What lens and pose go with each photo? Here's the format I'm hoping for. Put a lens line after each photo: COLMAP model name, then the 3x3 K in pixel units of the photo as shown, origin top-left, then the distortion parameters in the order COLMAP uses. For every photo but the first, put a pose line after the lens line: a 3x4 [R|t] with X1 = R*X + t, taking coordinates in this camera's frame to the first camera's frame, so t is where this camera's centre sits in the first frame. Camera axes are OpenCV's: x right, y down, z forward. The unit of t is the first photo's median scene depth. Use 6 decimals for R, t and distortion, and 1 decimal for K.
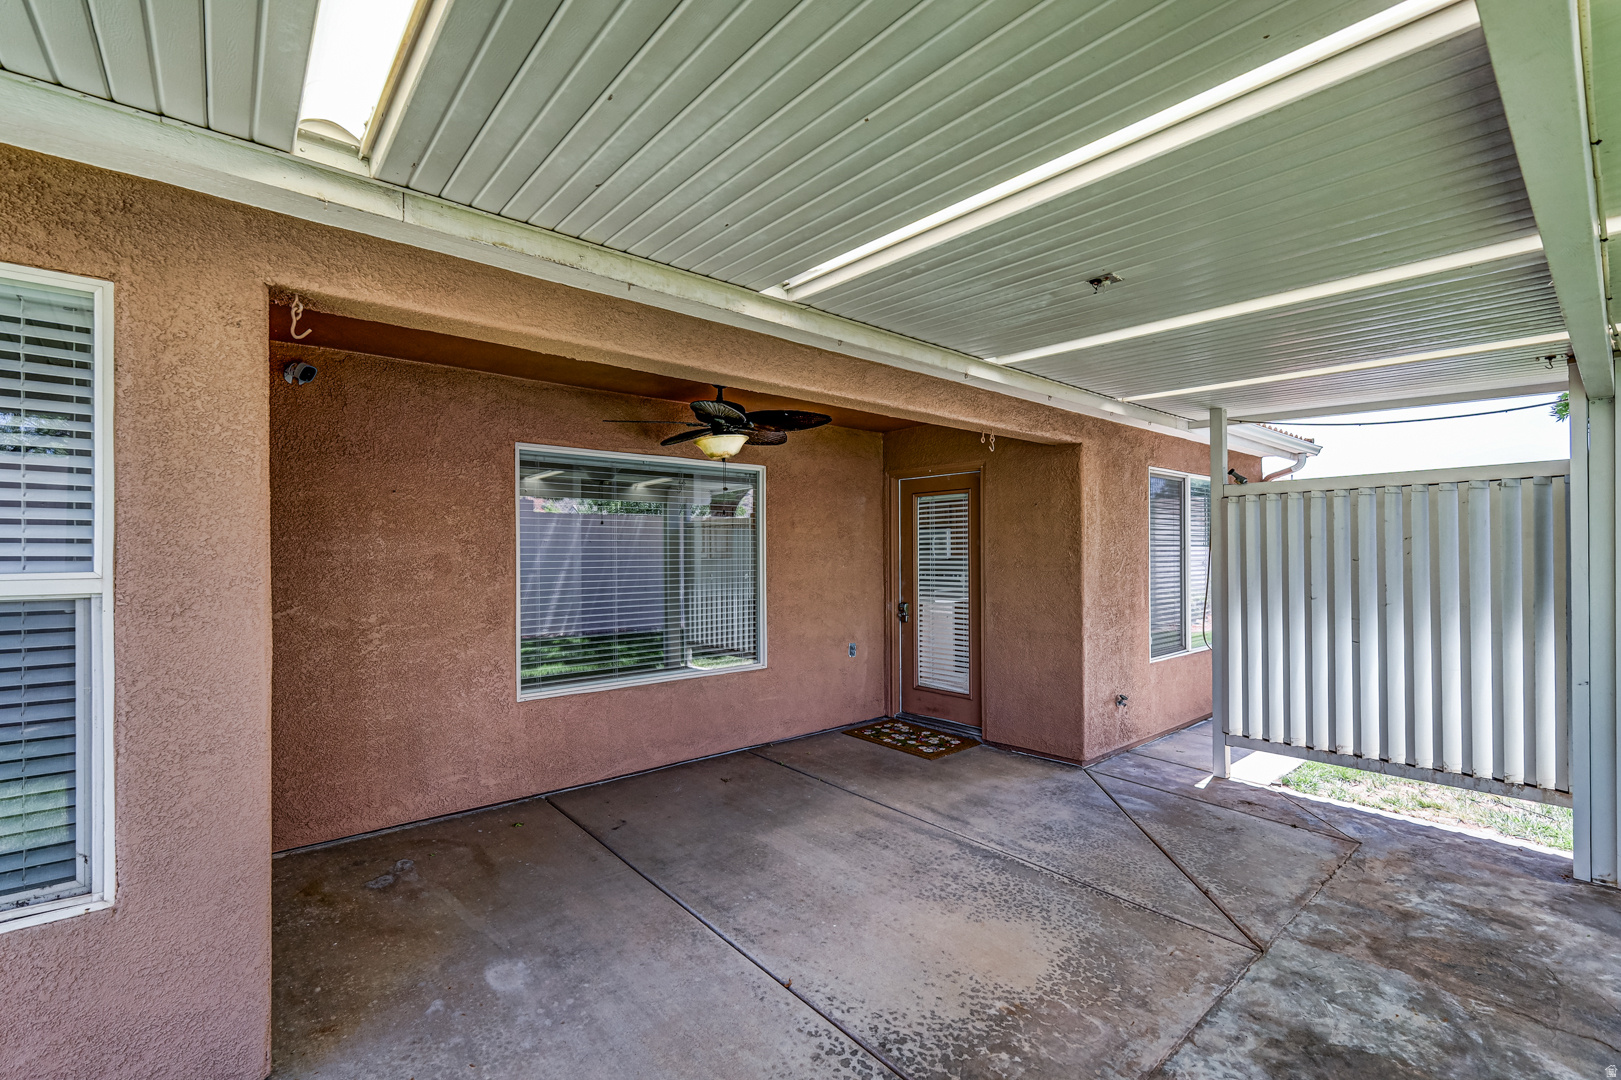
lens RADIAL K [[705.4, 0, 810.8], [0, 705.4, 552.7], [0, 0, 1]] dist [0.003753, 0.000227]
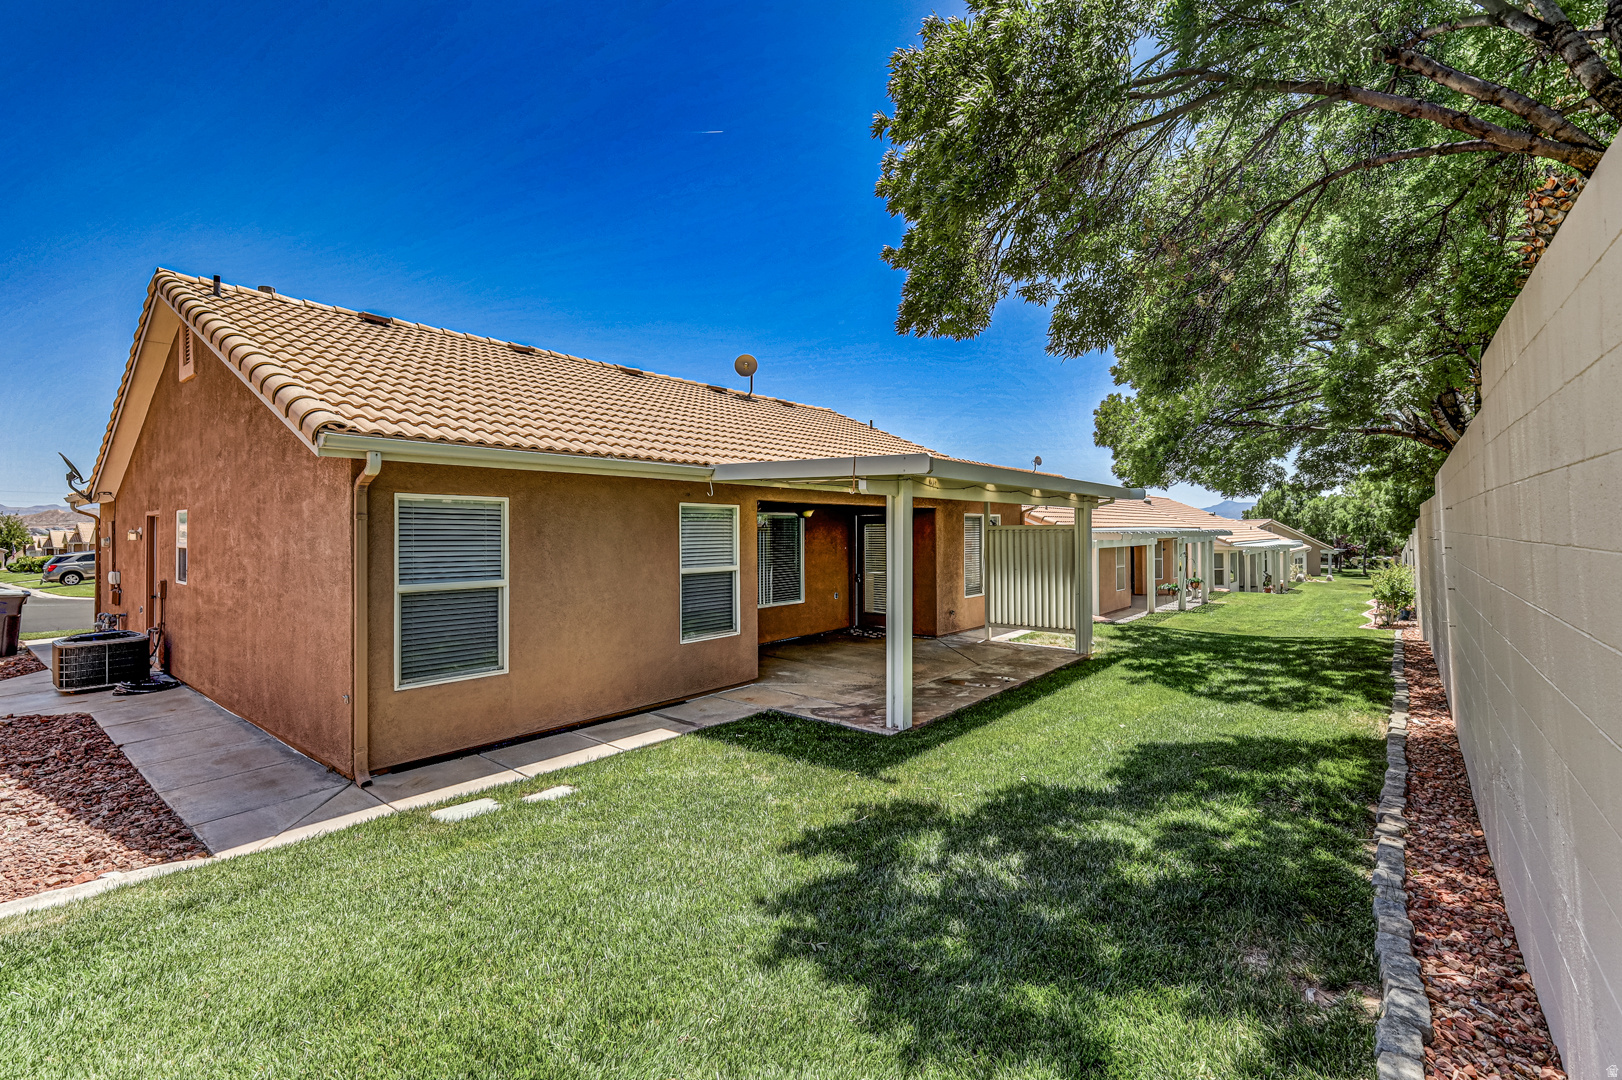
lens RADIAL K [[721.7, 0, 816.2], [0, 721.7, 534.0], [0, 0, 1]] dist [0.001497, 0.000358]
pose [[0.981739, 0.001930, 0.190224, -0.597928], [-0.002980, 0.999982, 0.005234, -0.087258], [-0.190210, -0.005706, 0.981727, -1.642600]]
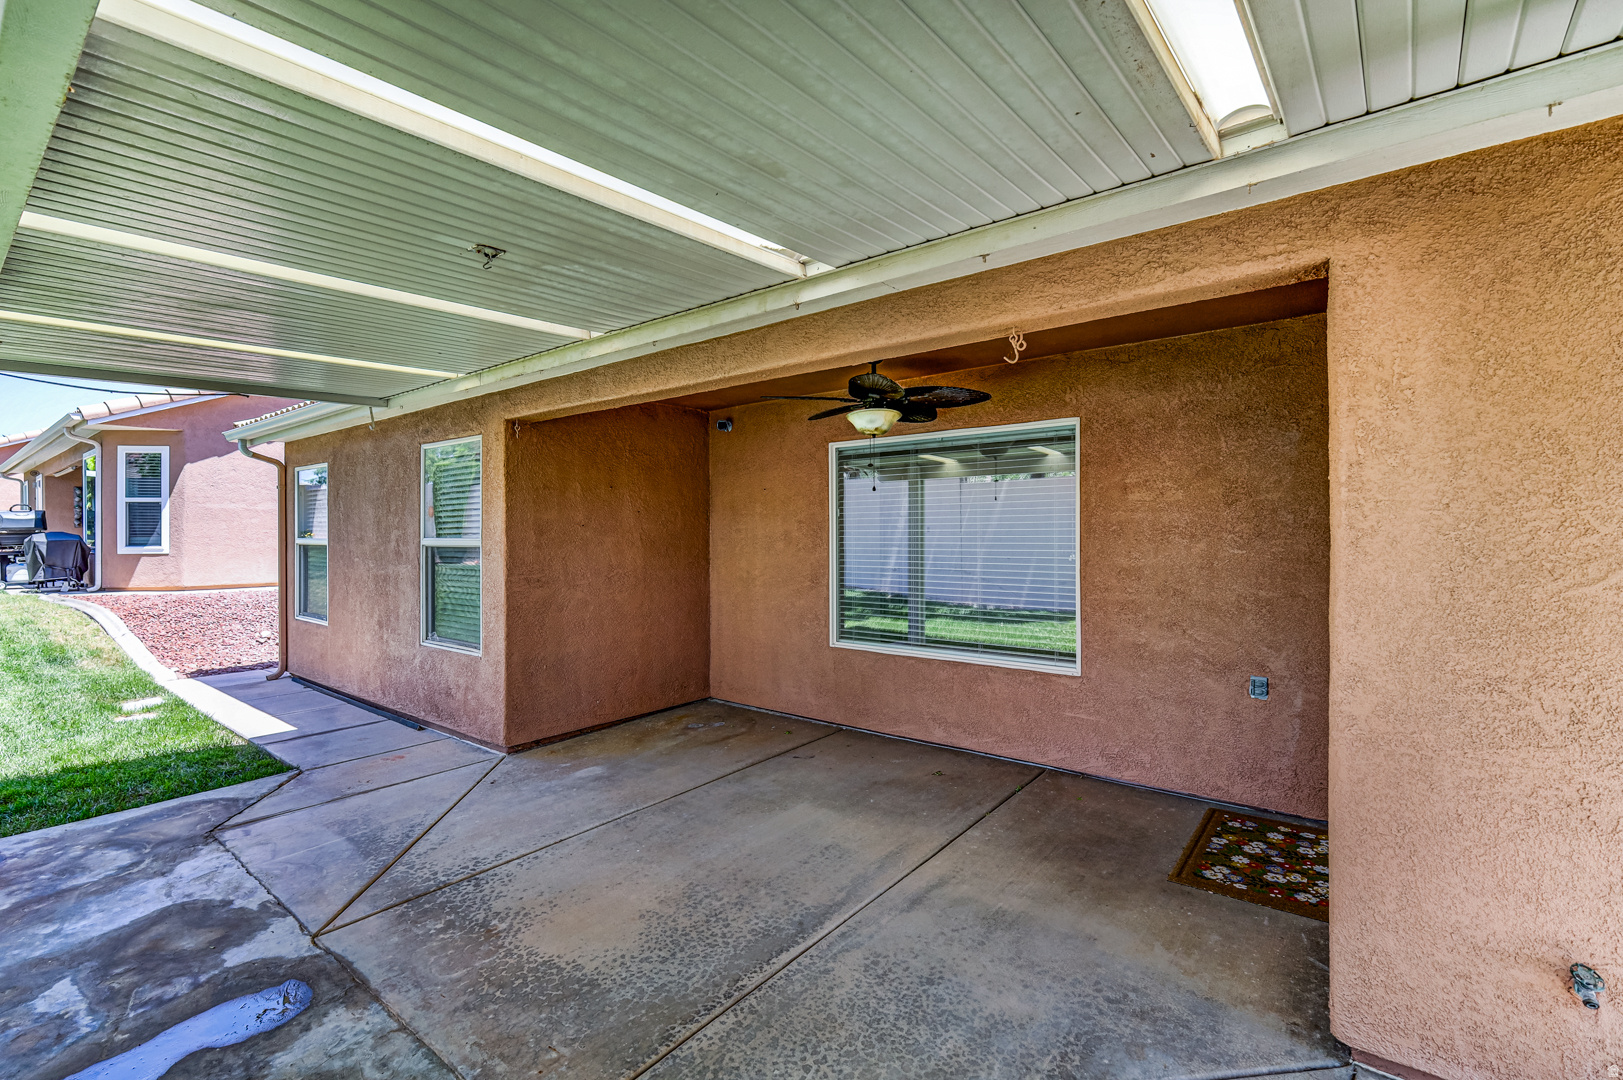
lens RADIAL K [[722.1, 0, 816.7], [0, 722.1, 534.0], [0, 0, 1]] dist [0.001497, 0.000358]
pose [[0.188010, 0.005642, -0.982151, 0.847684], [0.004708, 0.999967, 0.006646, -0.000691], [0.982156, -0.005873, 0.187978, 0.720730]]
